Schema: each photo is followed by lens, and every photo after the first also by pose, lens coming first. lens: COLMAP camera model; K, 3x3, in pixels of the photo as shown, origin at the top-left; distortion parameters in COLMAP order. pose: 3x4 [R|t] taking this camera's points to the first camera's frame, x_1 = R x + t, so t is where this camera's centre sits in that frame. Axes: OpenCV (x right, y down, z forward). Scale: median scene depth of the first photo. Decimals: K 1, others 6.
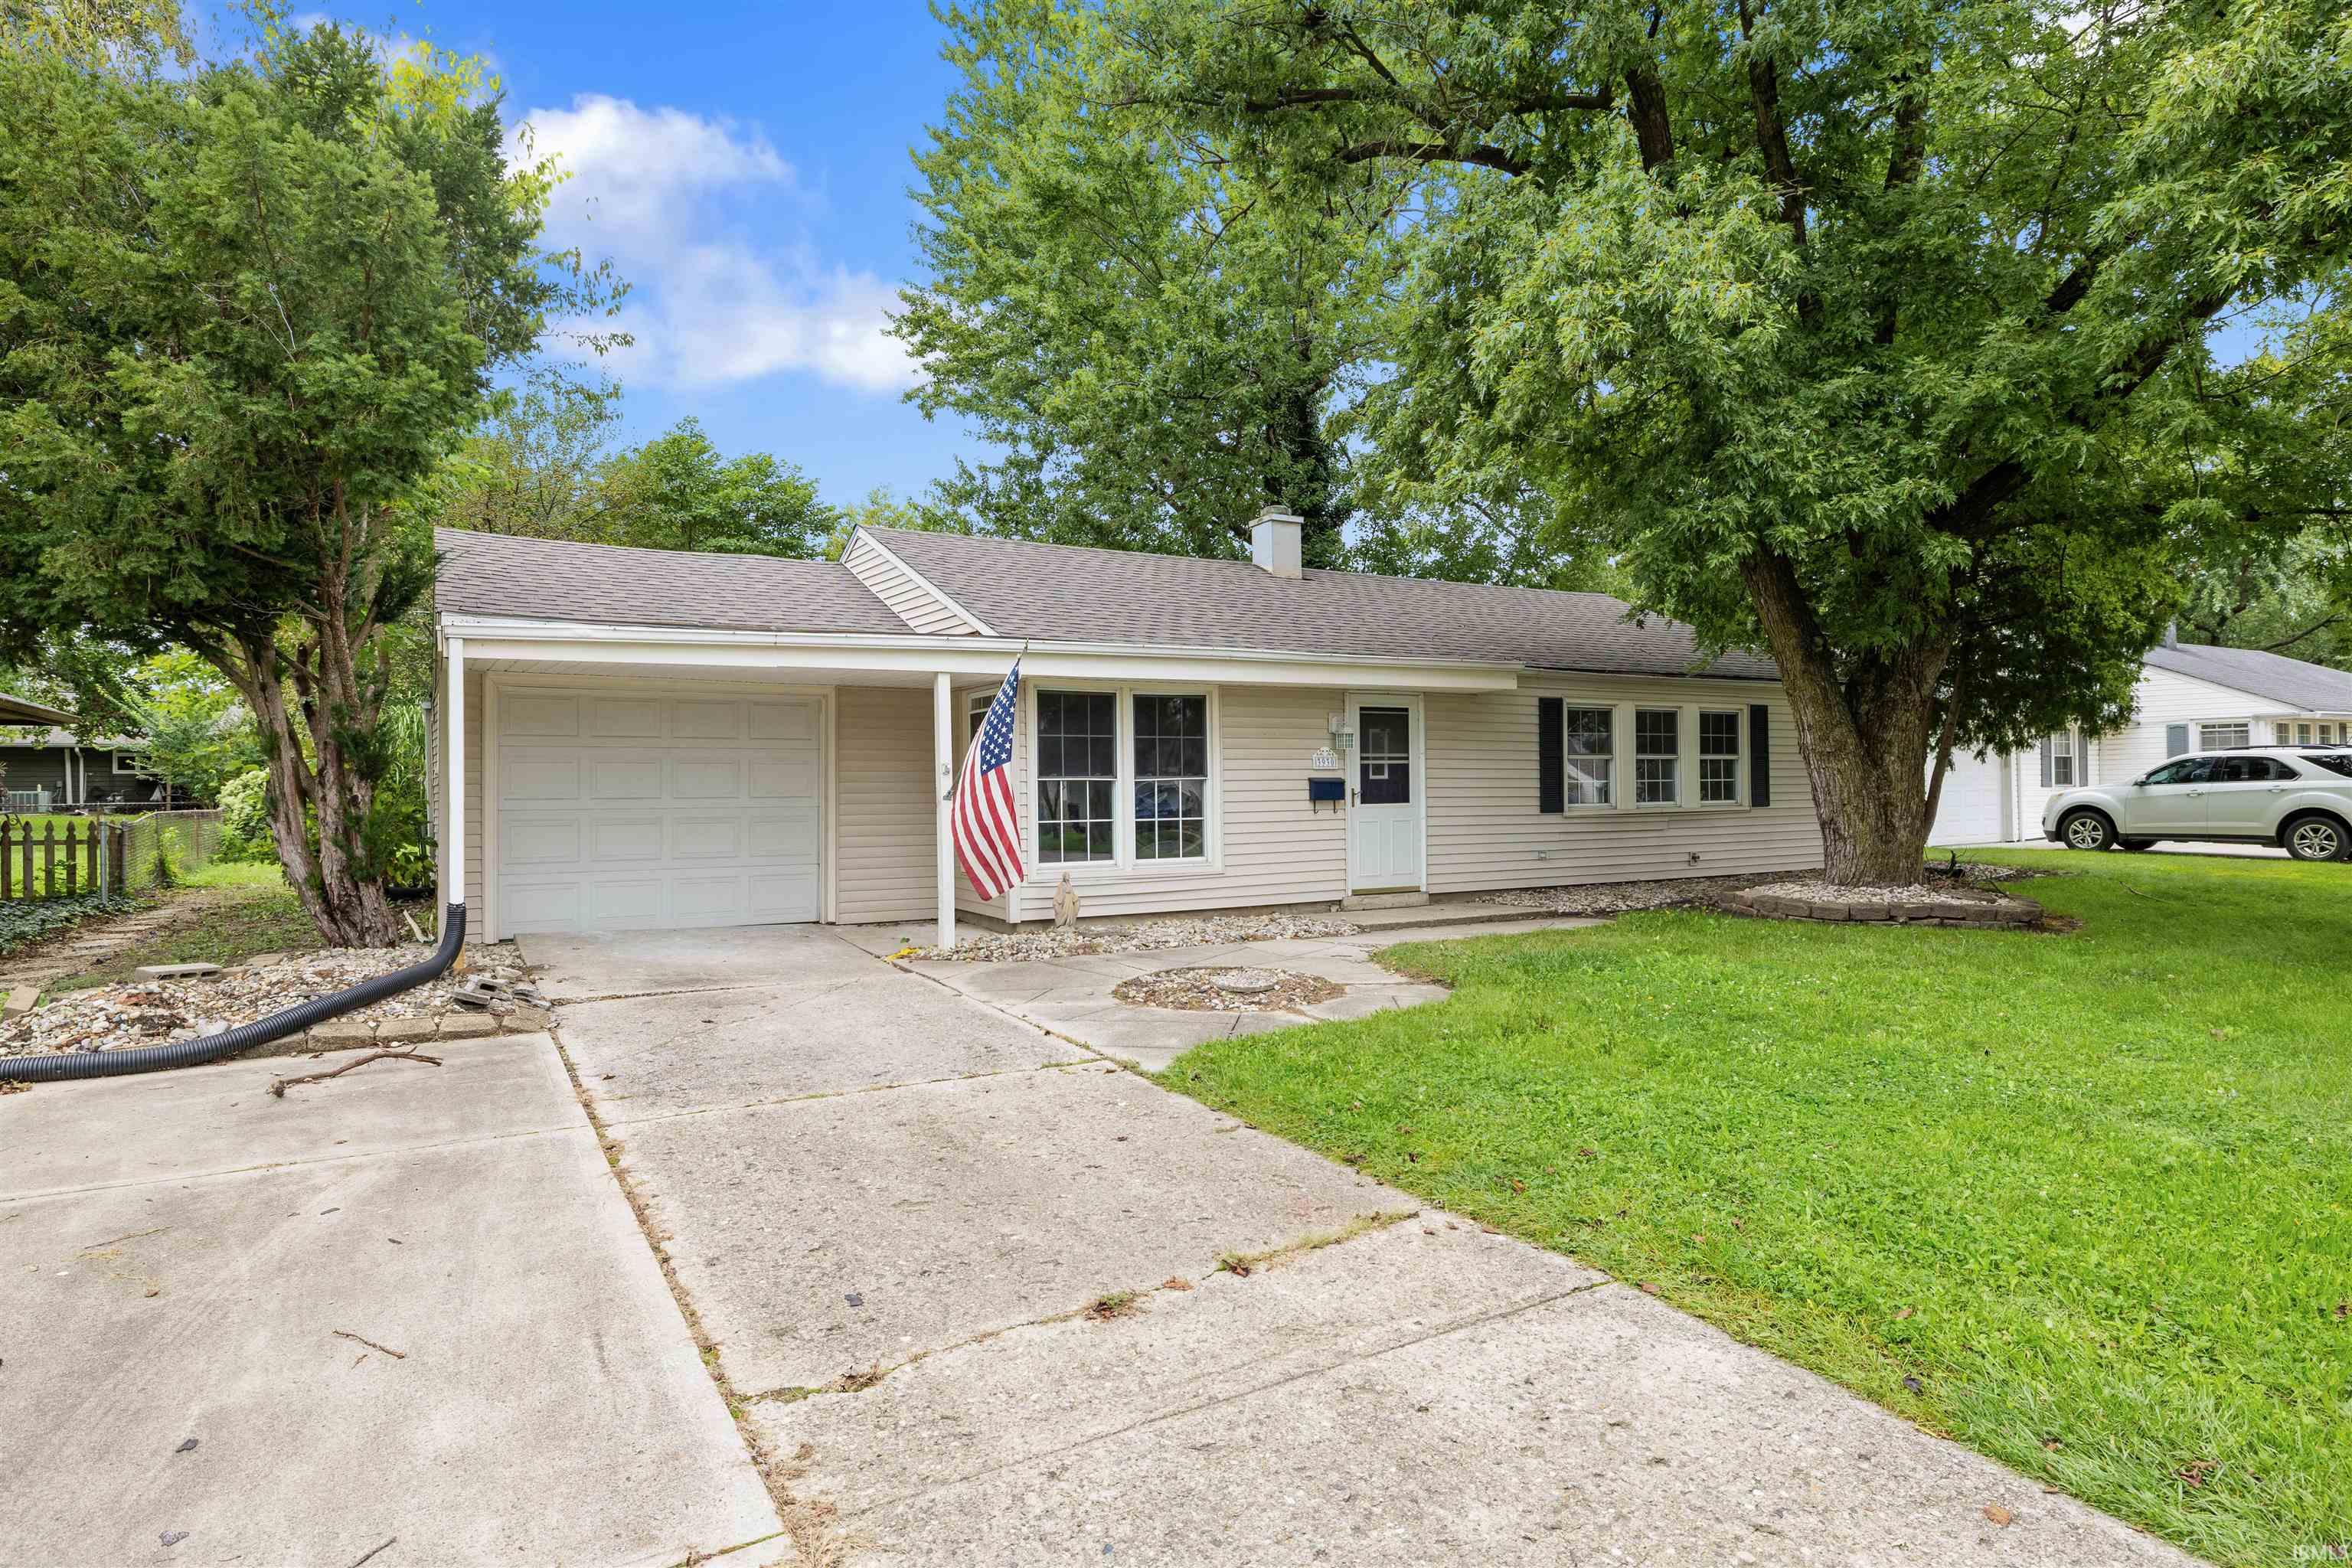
lens RADIAL K [[1281.9, 0, 1177.6], [0, 1281.9, 784.3], [0, 0, 1]] dist [0.002074, 0.000080]
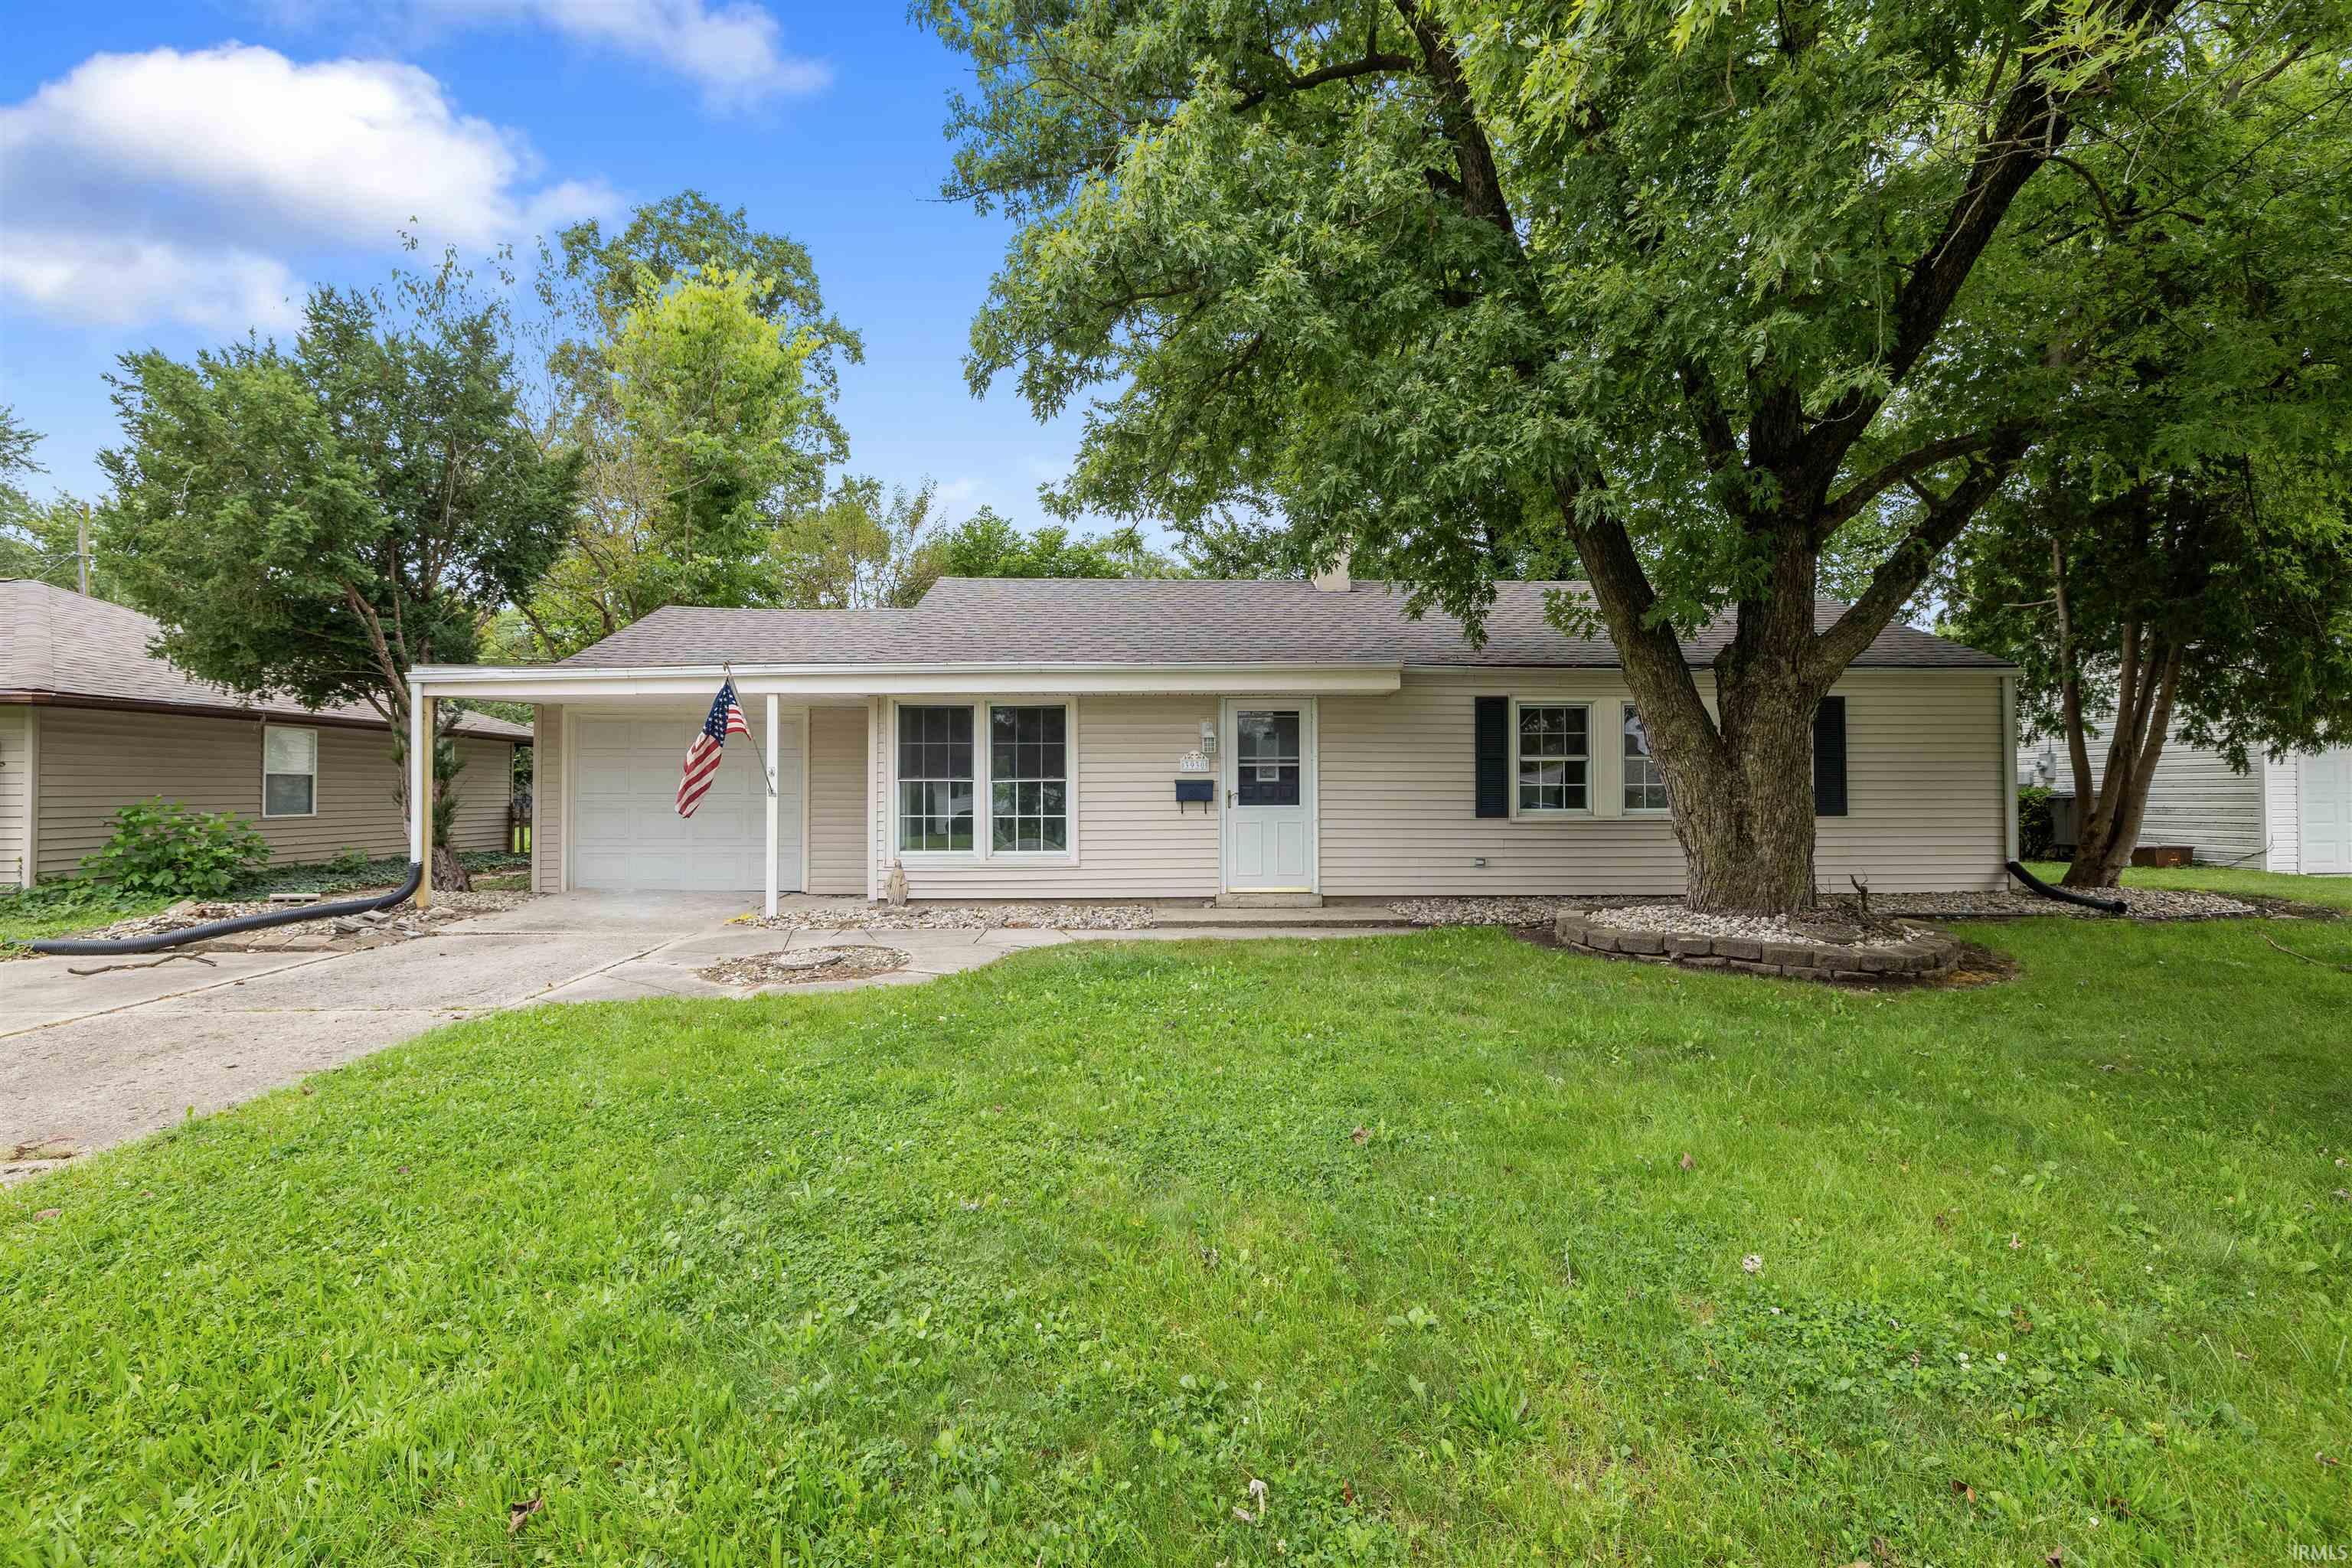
lens RADIAL K [[1072.0, 0, 1174.7], [0, 1072.0, 780.3], [0, 0, 1]] dist [-0.004368, -0.000258]
pose [[0.883787, 0.002606, -0.467883, 0.536939], [-0.004818, 0.999982, -0.003531, -0.001584], [0.467865, 0.005375, 0.883784, 0.225347]]
